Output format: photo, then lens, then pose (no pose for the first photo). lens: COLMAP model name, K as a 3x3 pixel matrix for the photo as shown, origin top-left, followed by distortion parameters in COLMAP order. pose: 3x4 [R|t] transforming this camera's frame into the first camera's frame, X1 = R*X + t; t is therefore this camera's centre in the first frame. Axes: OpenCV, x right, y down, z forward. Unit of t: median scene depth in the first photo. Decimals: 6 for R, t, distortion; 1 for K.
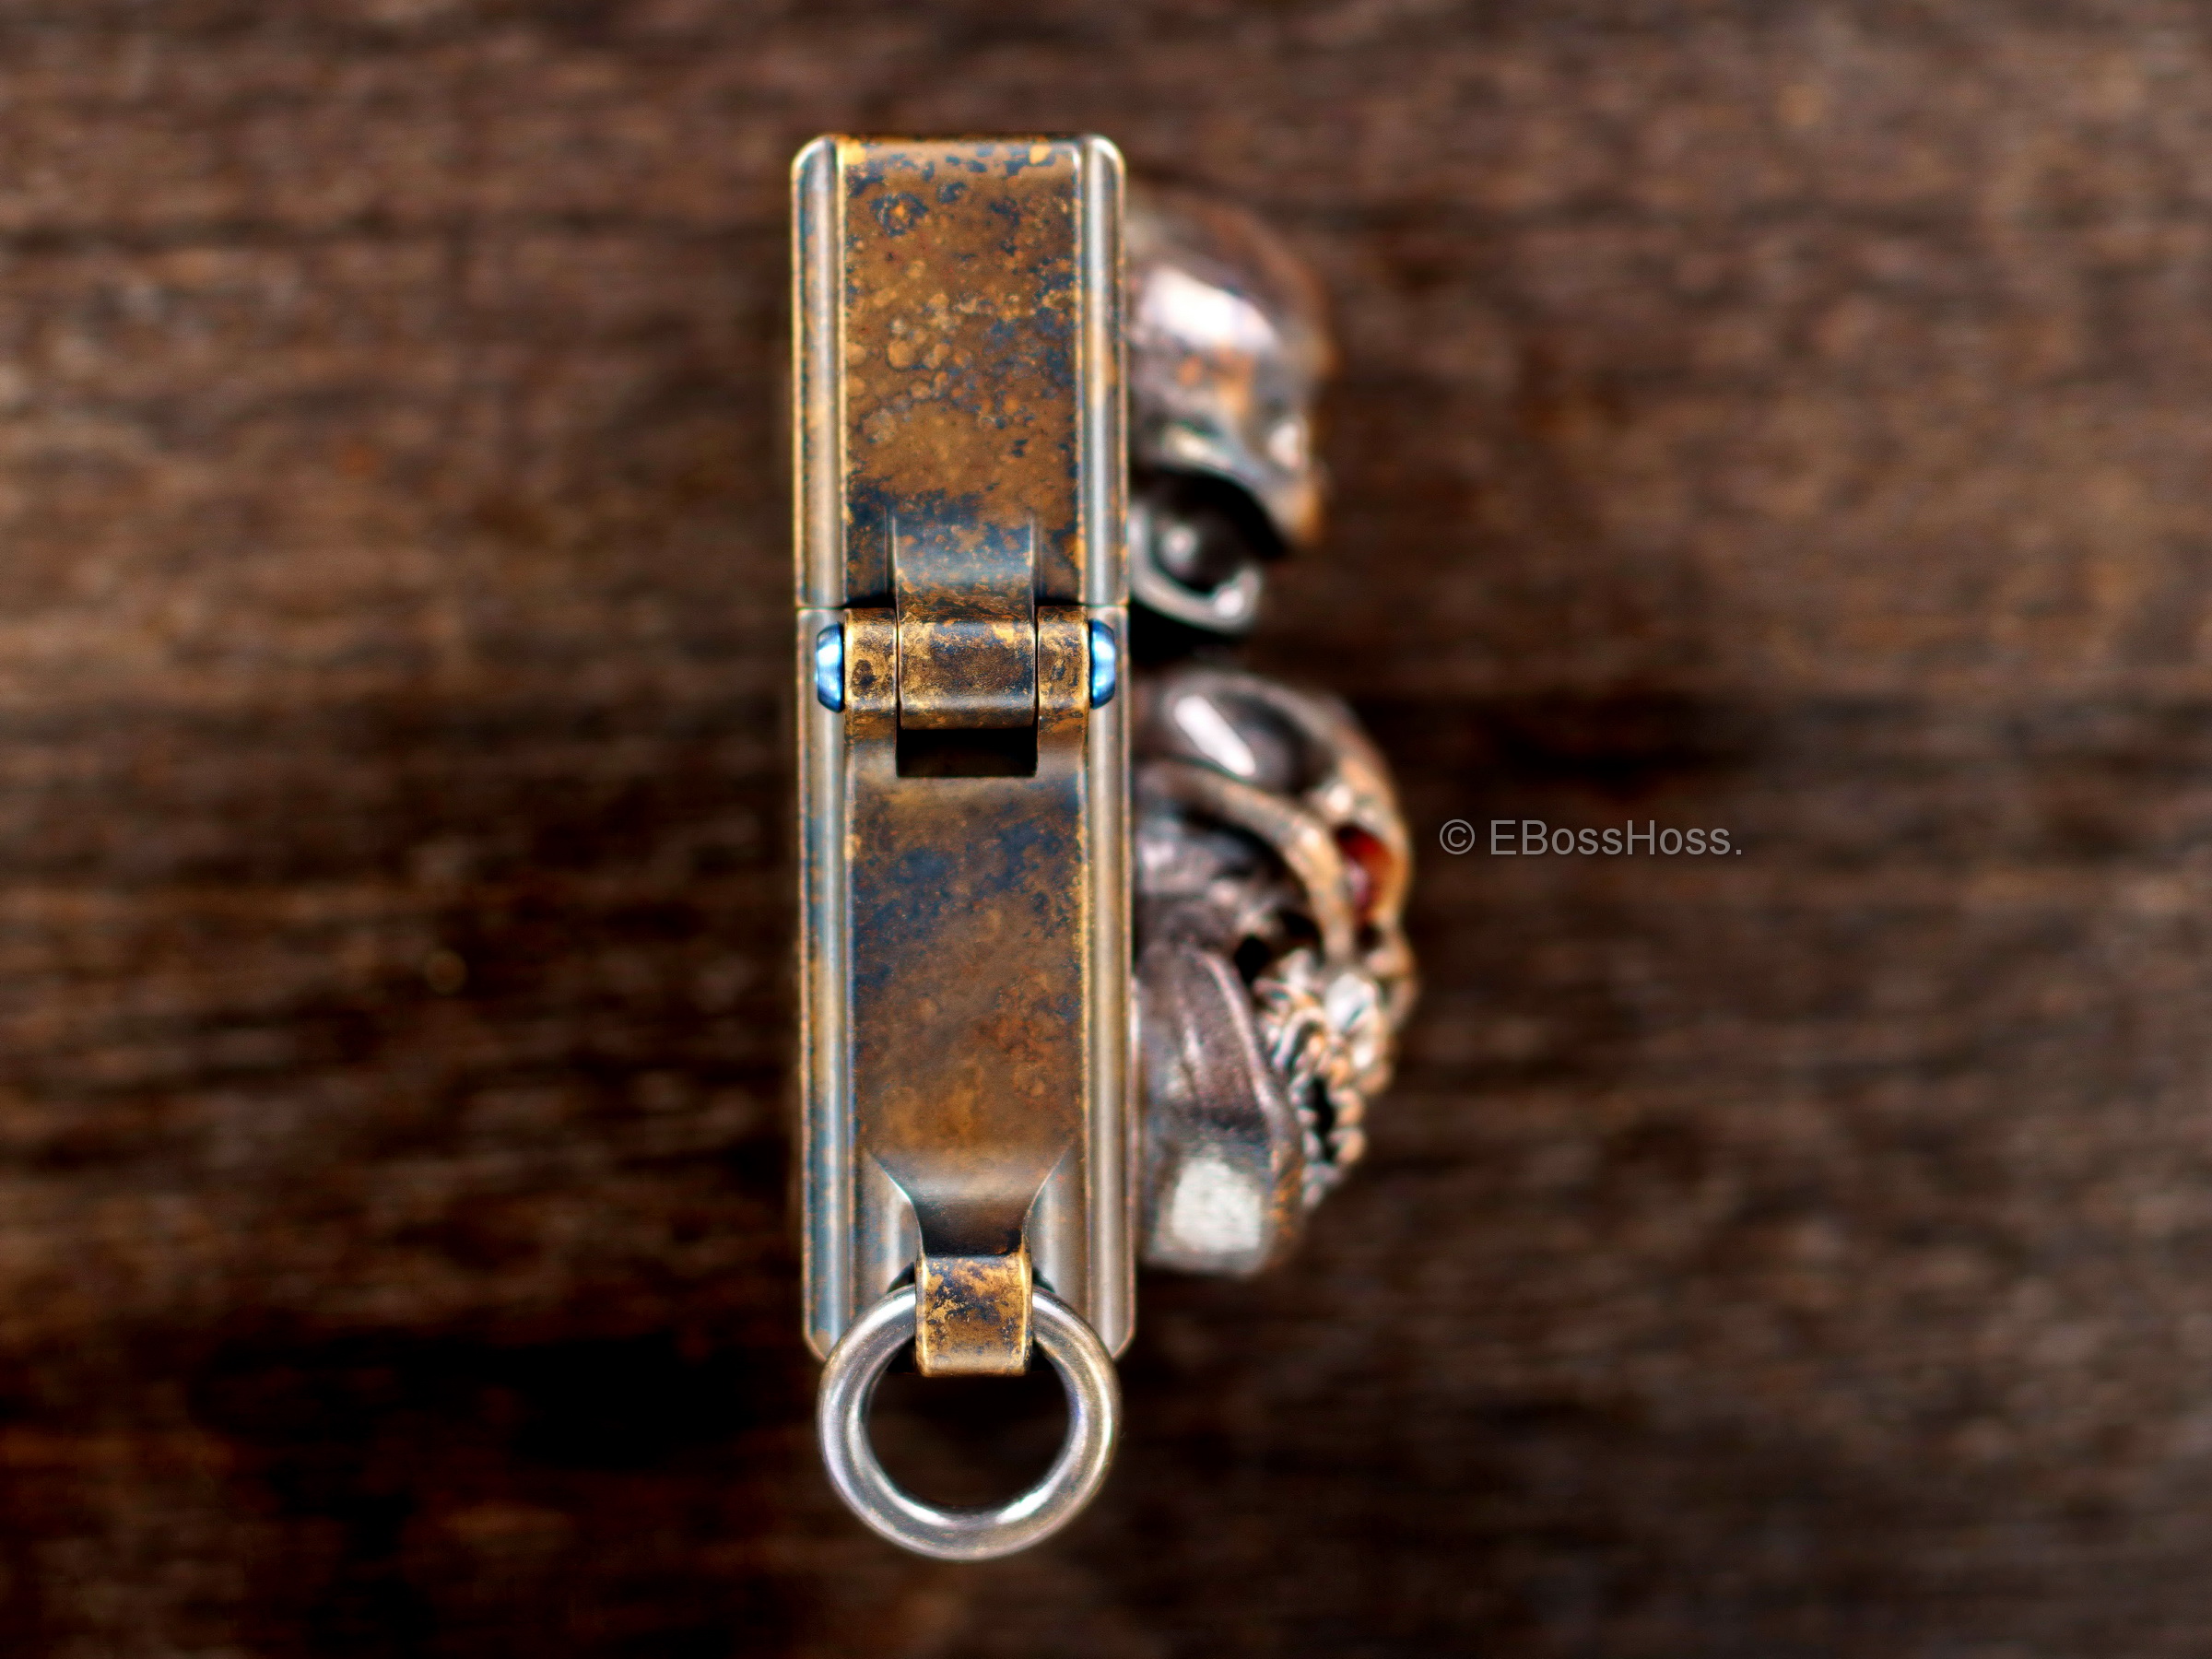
lens RADIAL K [[9273.5, 0, 1106.3], [0, 9273.5, 836.8], [0, 0, 1]] dist [-0.020548, 0.000000]
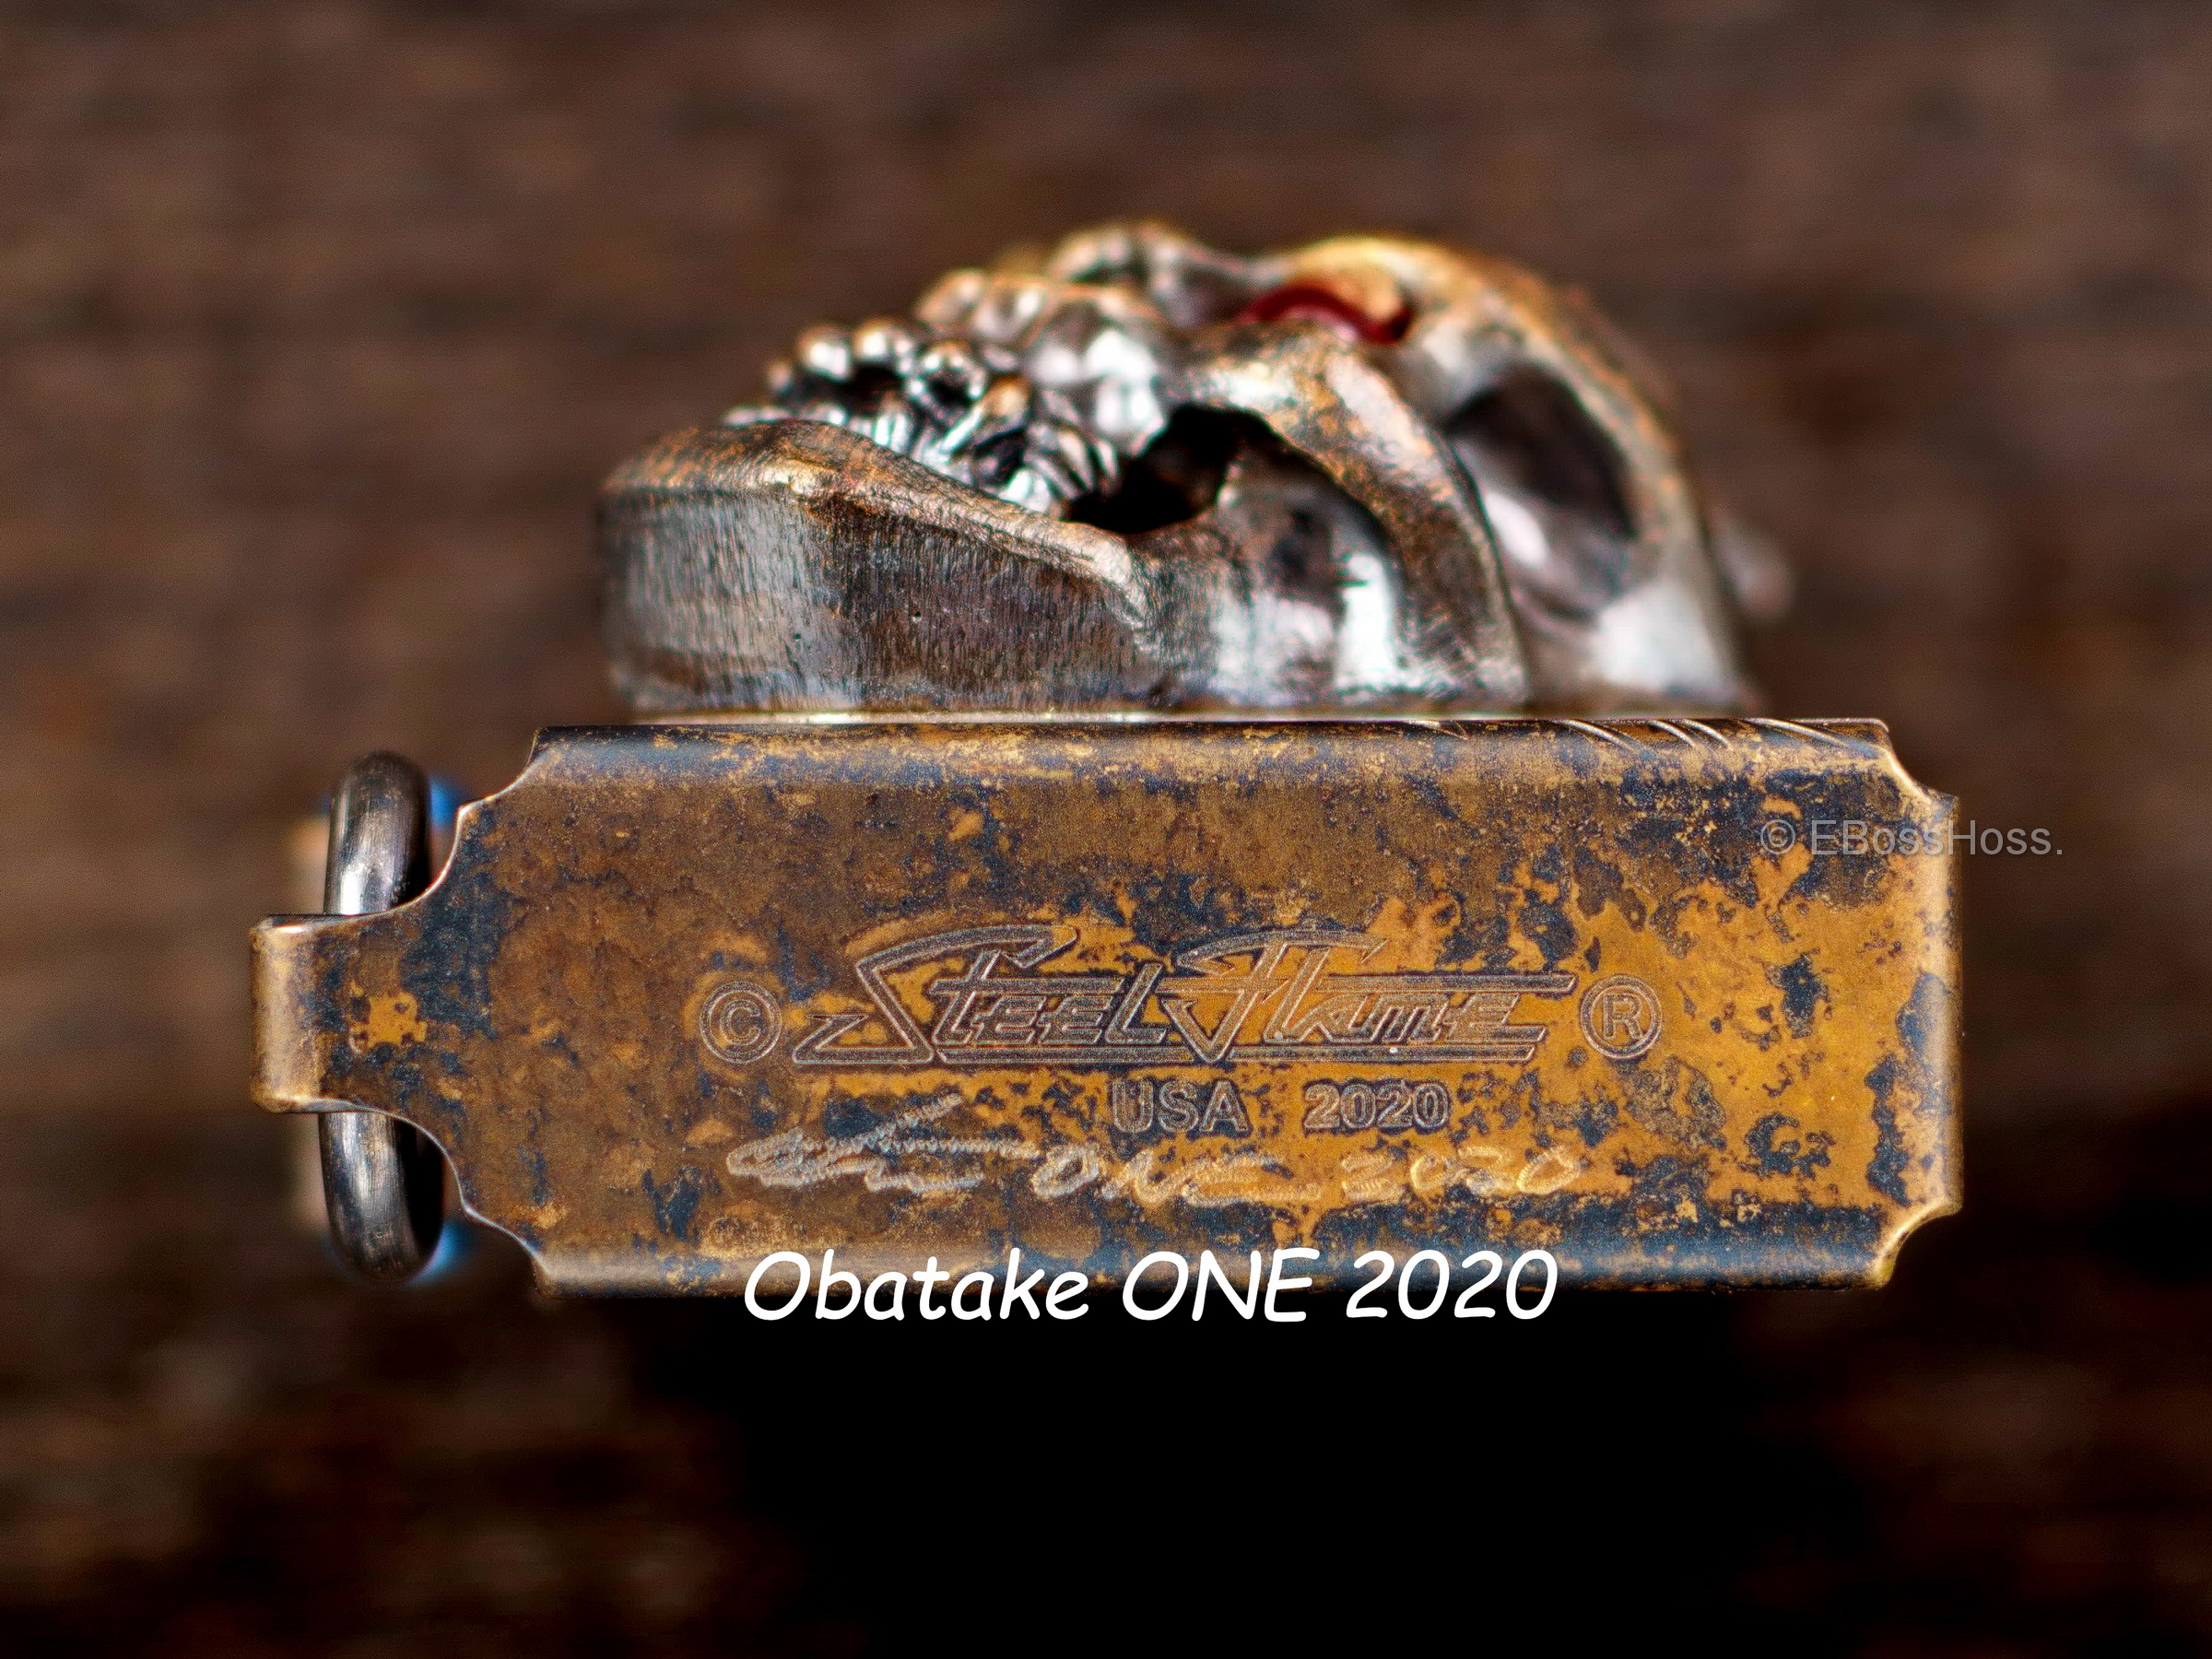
lens RADIAL K [[9273.5, 0, 1112.4], [0, 9273.5, 830.3], [0, 0, 1]] dist [-0.020548, 0.000000]
pose [[0.999404, 0.007145, -0.033773, 0.007332], [-0.007152, 0.999974, -0.000102, -0.033117], [0.033772, 0.000343, 0.999430, 0.401489]]
